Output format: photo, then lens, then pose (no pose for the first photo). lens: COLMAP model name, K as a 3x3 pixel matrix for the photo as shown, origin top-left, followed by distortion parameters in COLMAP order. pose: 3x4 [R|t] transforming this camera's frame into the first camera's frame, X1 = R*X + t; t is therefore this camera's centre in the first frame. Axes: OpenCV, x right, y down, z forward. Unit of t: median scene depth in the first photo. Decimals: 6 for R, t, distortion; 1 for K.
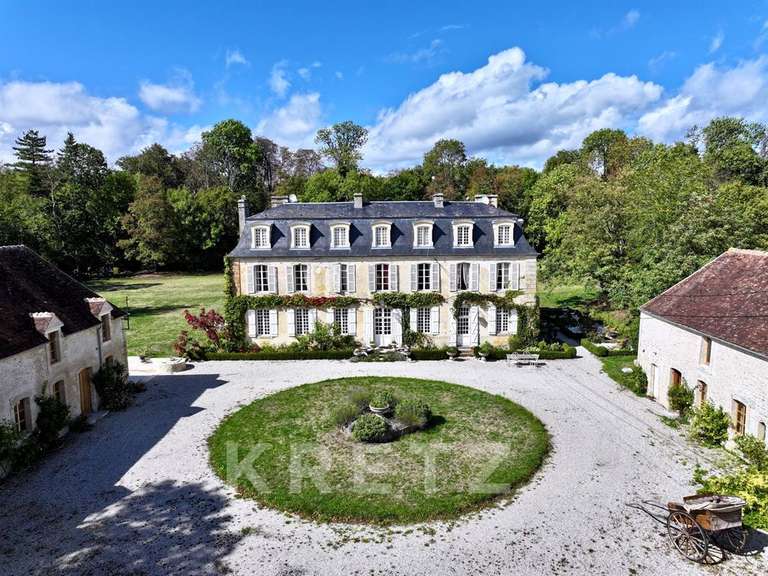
lens RADIAL K [[535.4, 0, 382.7], [0, 535.4, 290.4], [0, 0, 1]] dist [0.007073, -0.000940]
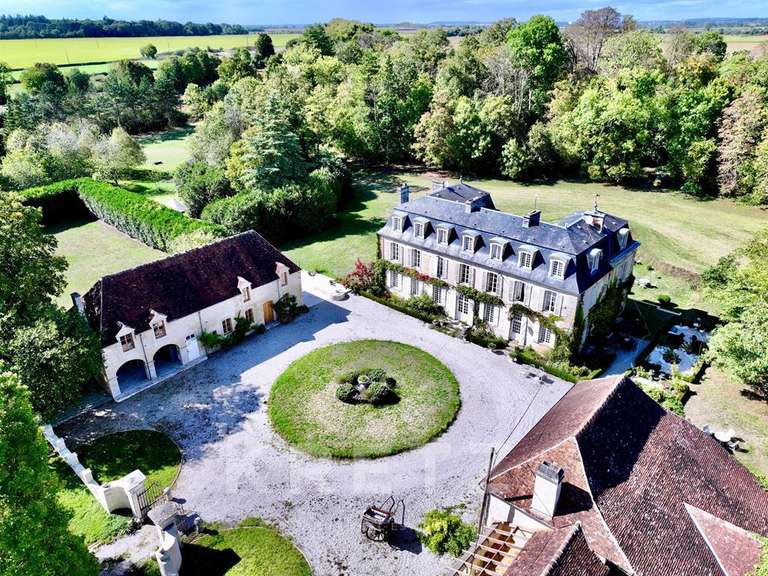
lens RADIAL K [[535.4, 0, 386.1], [0, 535.4, 288.2], [0, 0, 1]] dist [0.007073, -0.000940]
pose [[0.750273, 0.290700, -0.593788, 0.643969], [-0.081562, 0.931981, 0.353211, -0.439851], [0.656078, -0.216574, 0.722950, -0.084269]]
